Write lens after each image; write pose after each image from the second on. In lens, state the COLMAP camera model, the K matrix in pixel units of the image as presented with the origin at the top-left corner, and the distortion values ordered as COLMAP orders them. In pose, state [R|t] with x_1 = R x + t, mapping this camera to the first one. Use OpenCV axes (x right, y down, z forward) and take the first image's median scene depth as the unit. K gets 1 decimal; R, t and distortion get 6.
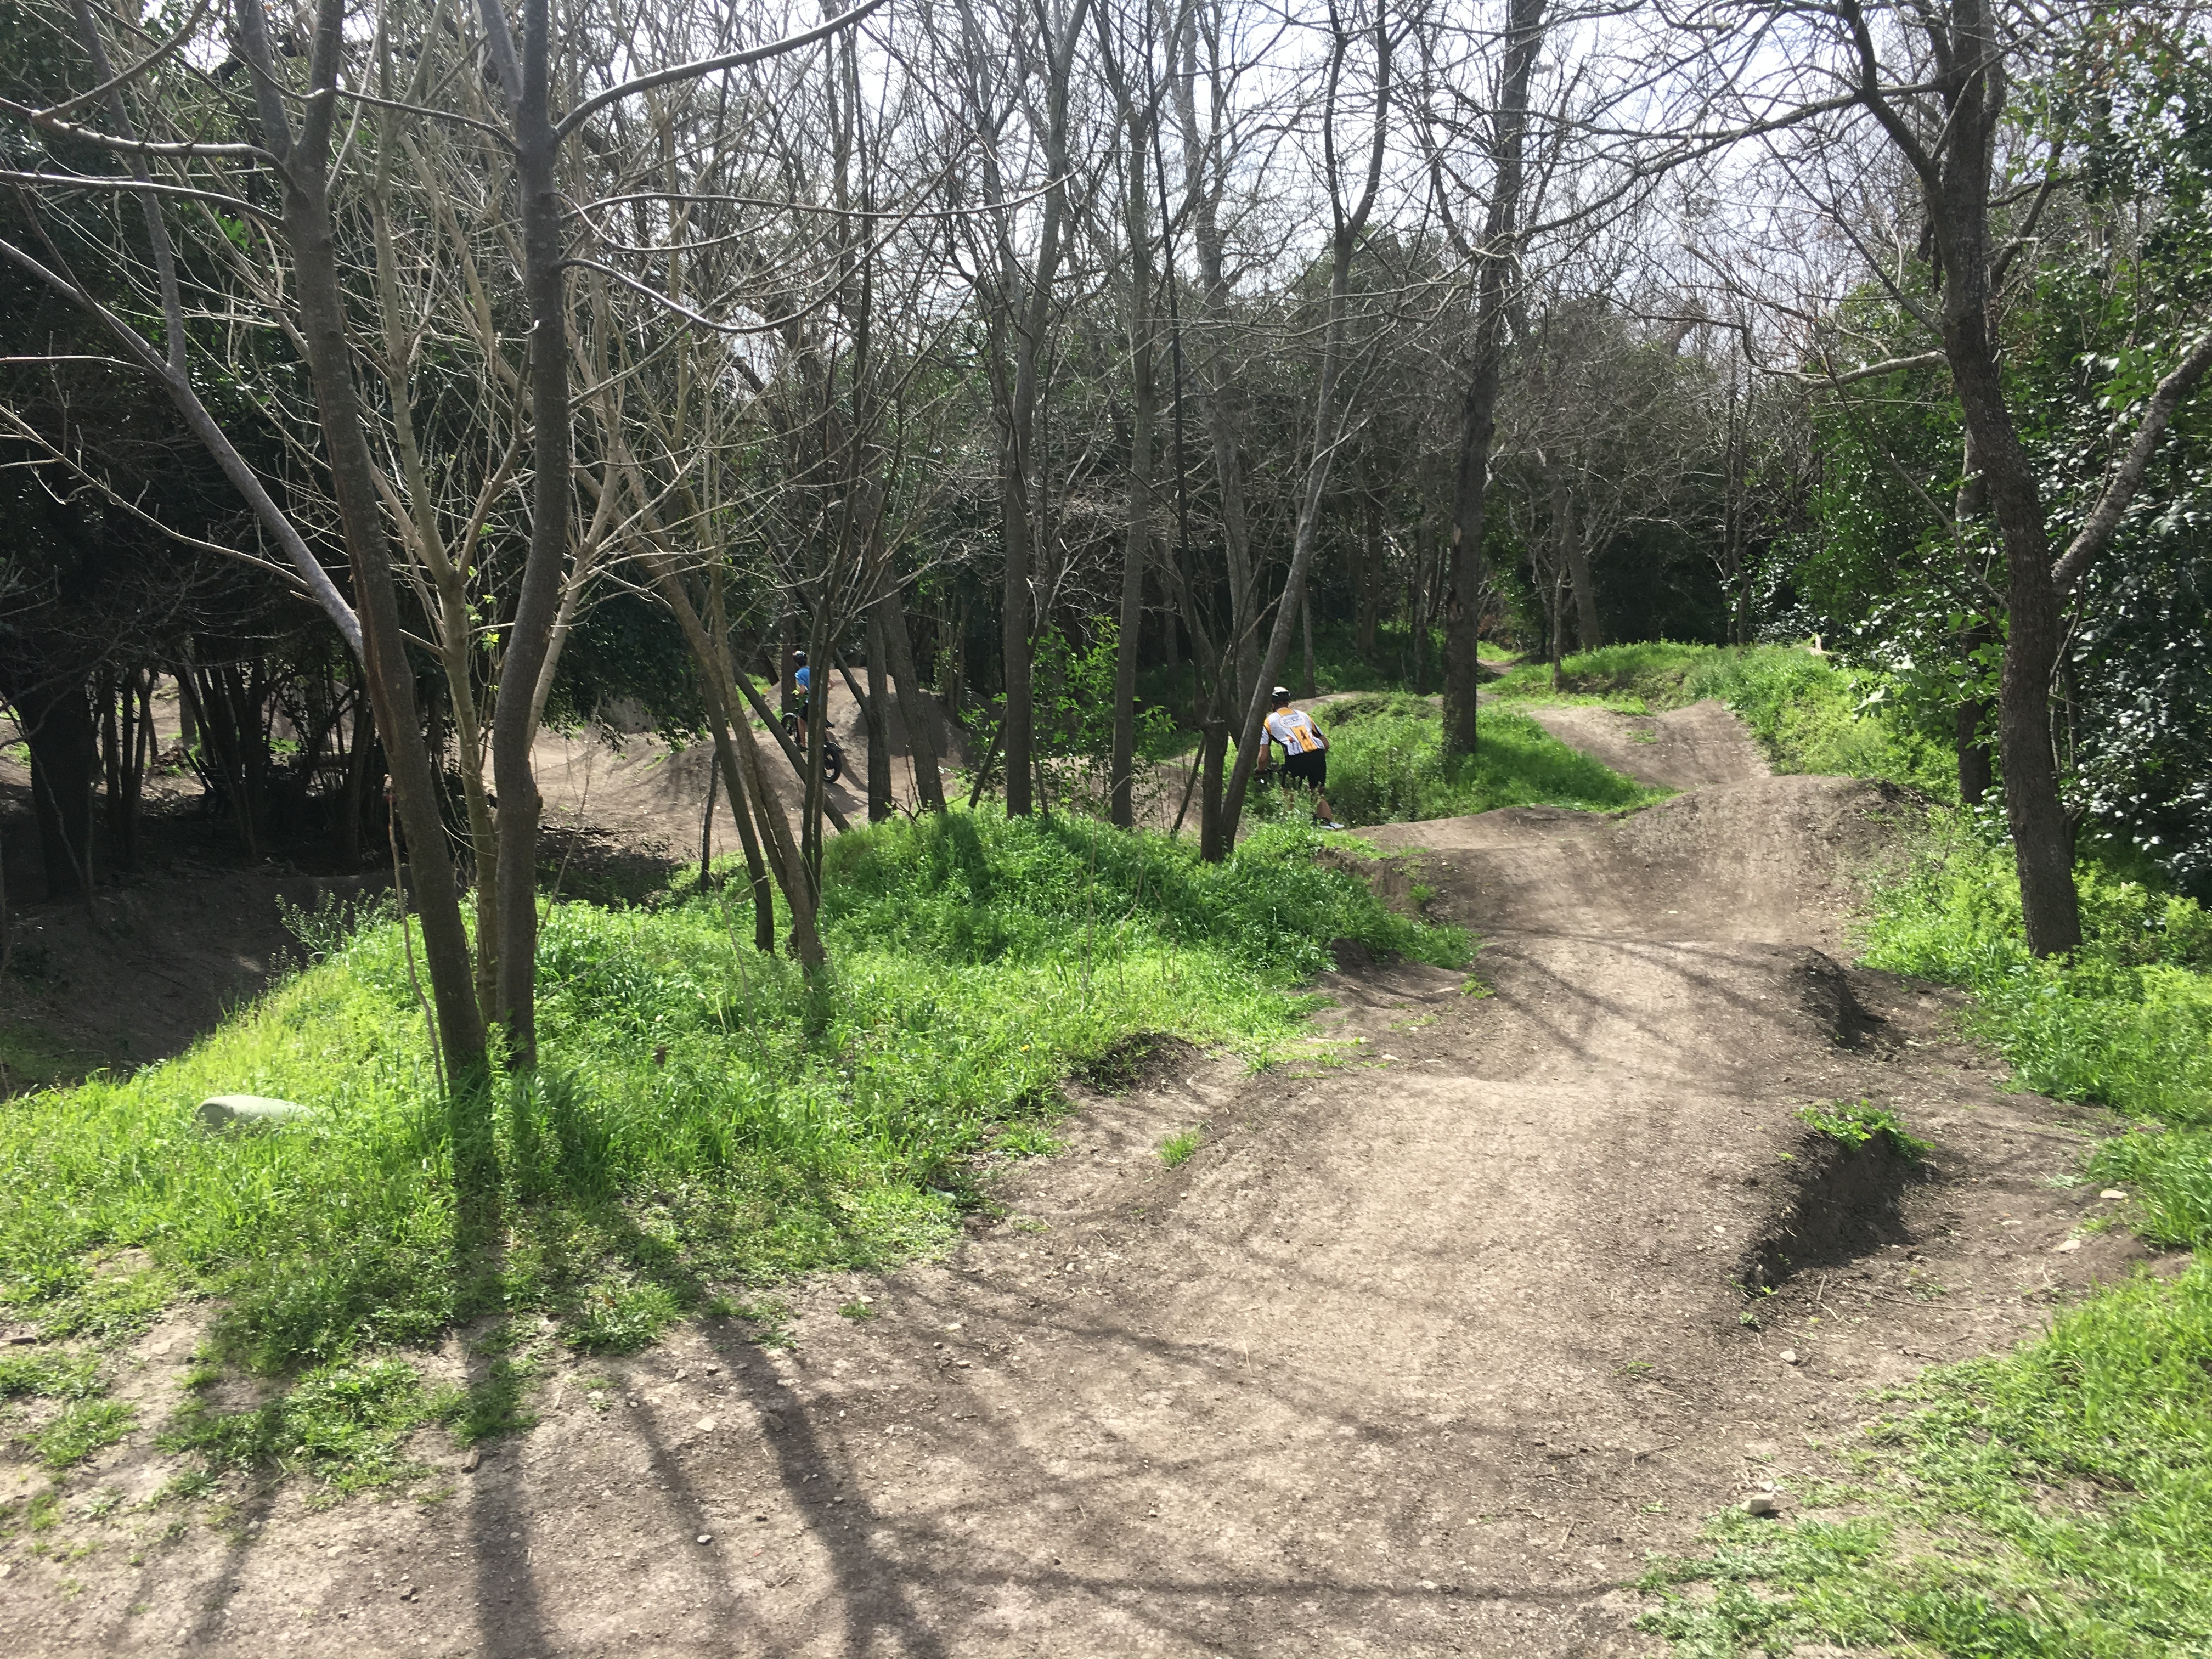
lens RADIAL K [[1879.4, 0, 1144.8], [0, 1879.4, 890.0], [0, 0, 1]] dist [0.070280, -0.076675]
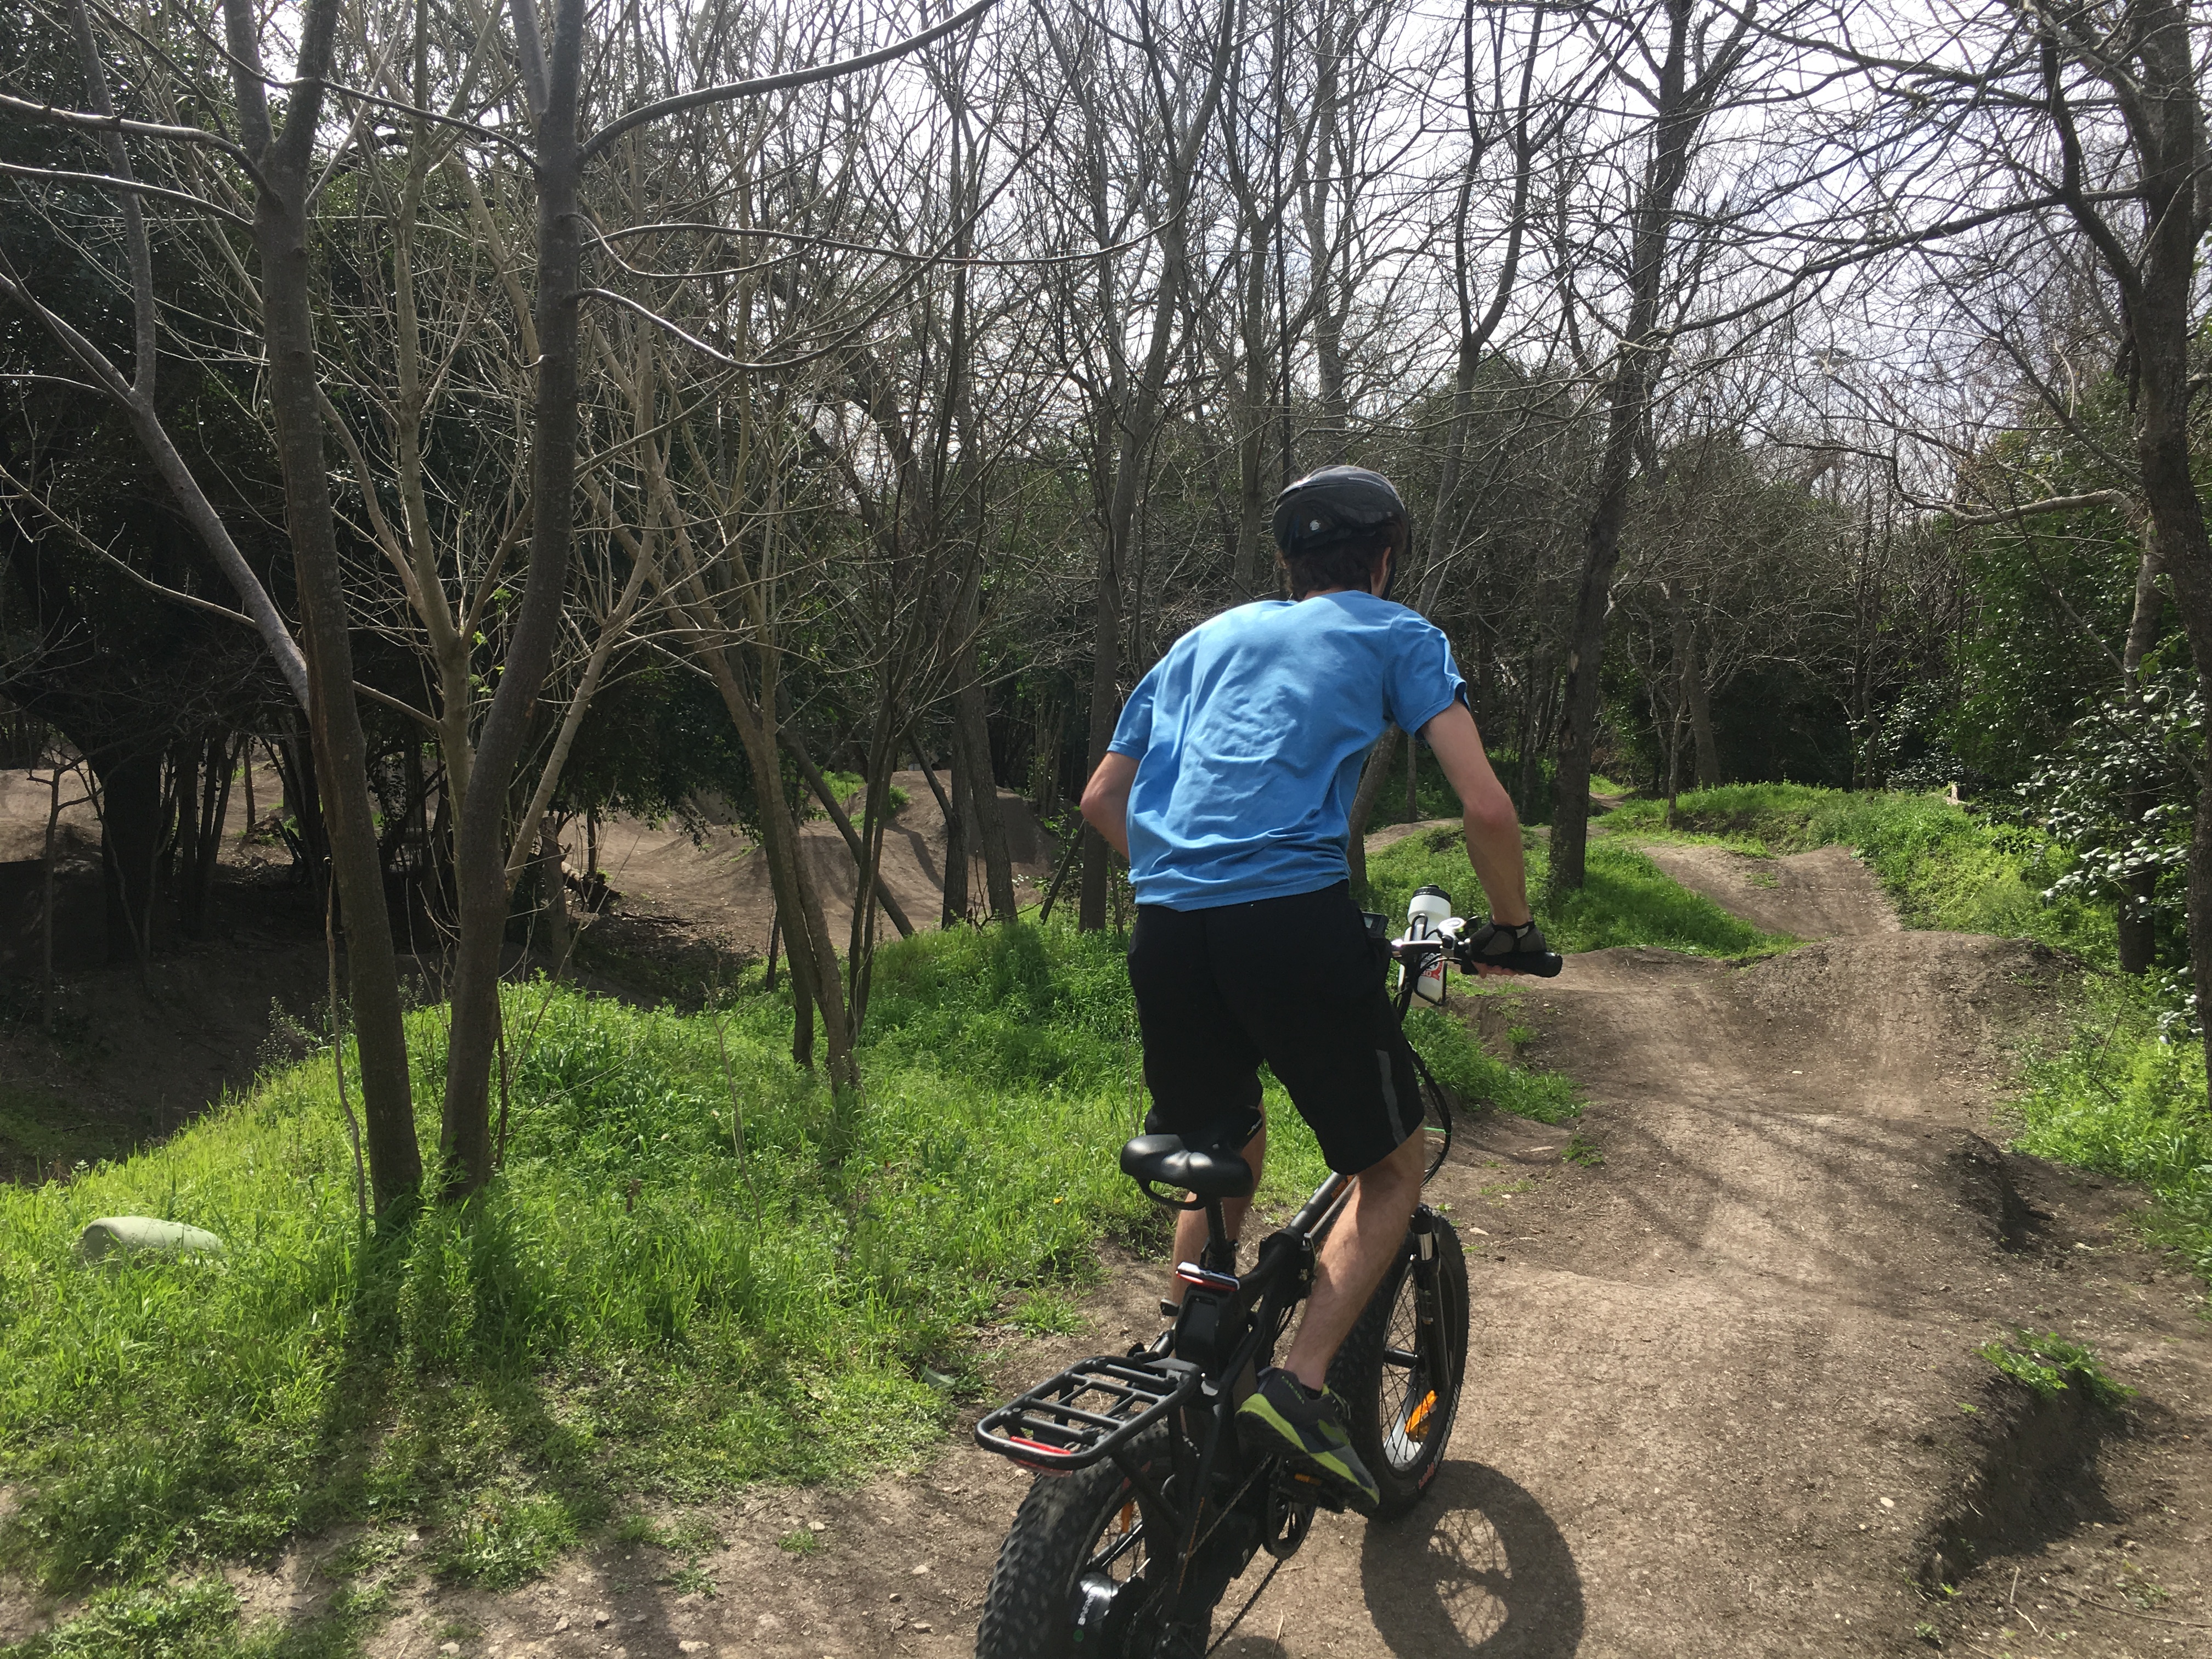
lens RADIAL K [[1850.9, 0, 1112.1], [0, 1850.9, 866.4], [0, 0, 1]] dist [0.110873, -0.137462]
pose [[0.996104, 0.050572, -0.072244, 0.013208], [-0.055671, 0.995964, -0.070401, -0.009262], [0.068392, 0.074148, 0.994899, 0.102871]]
